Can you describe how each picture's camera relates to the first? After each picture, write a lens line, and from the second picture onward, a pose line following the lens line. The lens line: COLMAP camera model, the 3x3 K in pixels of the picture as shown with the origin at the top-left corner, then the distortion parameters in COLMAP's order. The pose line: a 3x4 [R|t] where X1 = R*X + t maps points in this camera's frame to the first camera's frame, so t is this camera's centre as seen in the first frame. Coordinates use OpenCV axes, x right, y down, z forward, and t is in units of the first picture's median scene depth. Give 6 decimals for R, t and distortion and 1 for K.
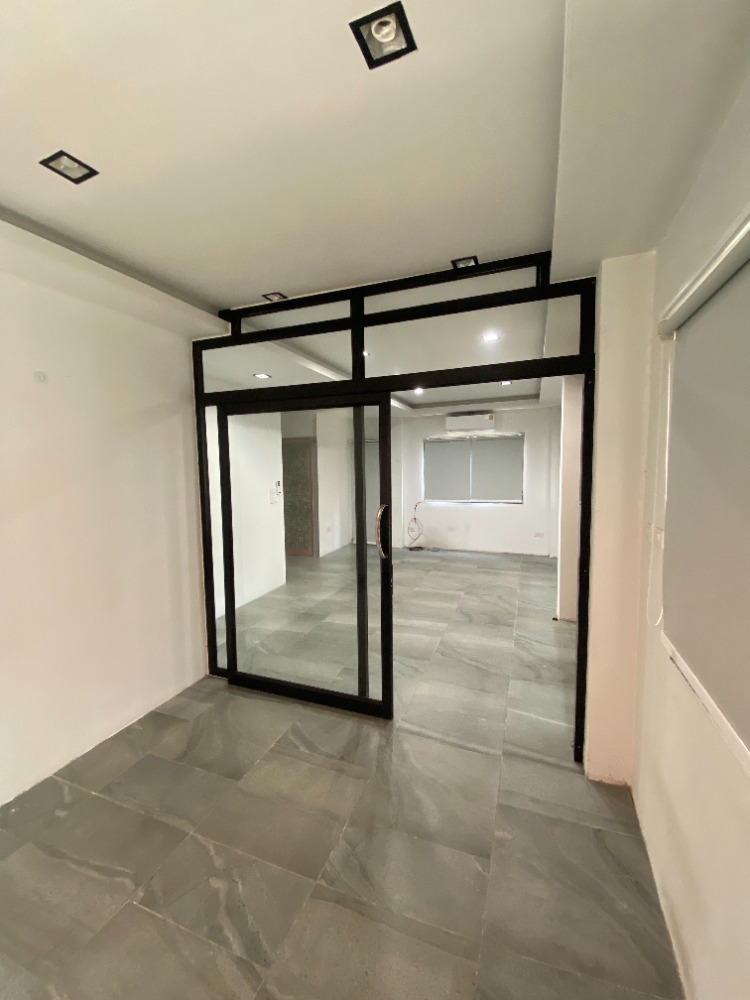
lens RADIAL K [[401.6, 0, 375.0], [0, 401.6, 500.0], [0, 0, 1]] dist [0.016352, -0.017207]
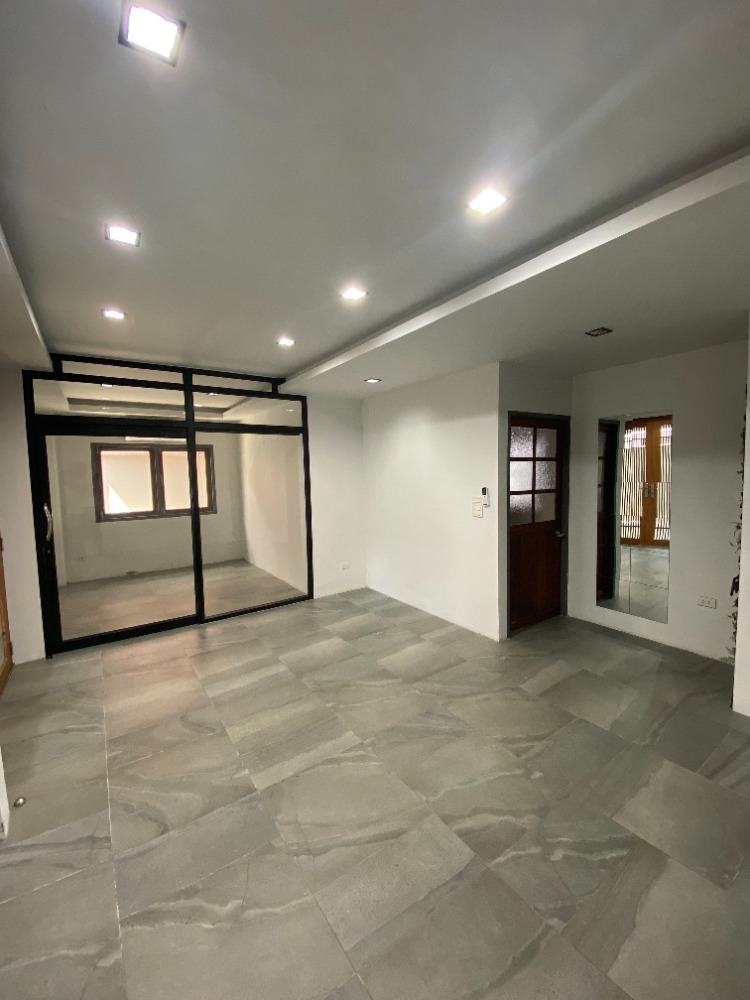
lens RADIAL K [[401.6, 0, 375.0], [0, 401.6, 500.0], [0, 0, 1]] dist [0.016352, -0.017207]
pose [[-0.564481, 0.094563, -0.820011, 0.563898], [-0.034492, 0.989846, 0.137892, -0.146407], [0.824725, 0.106121, -0.555488, 1.585588]]
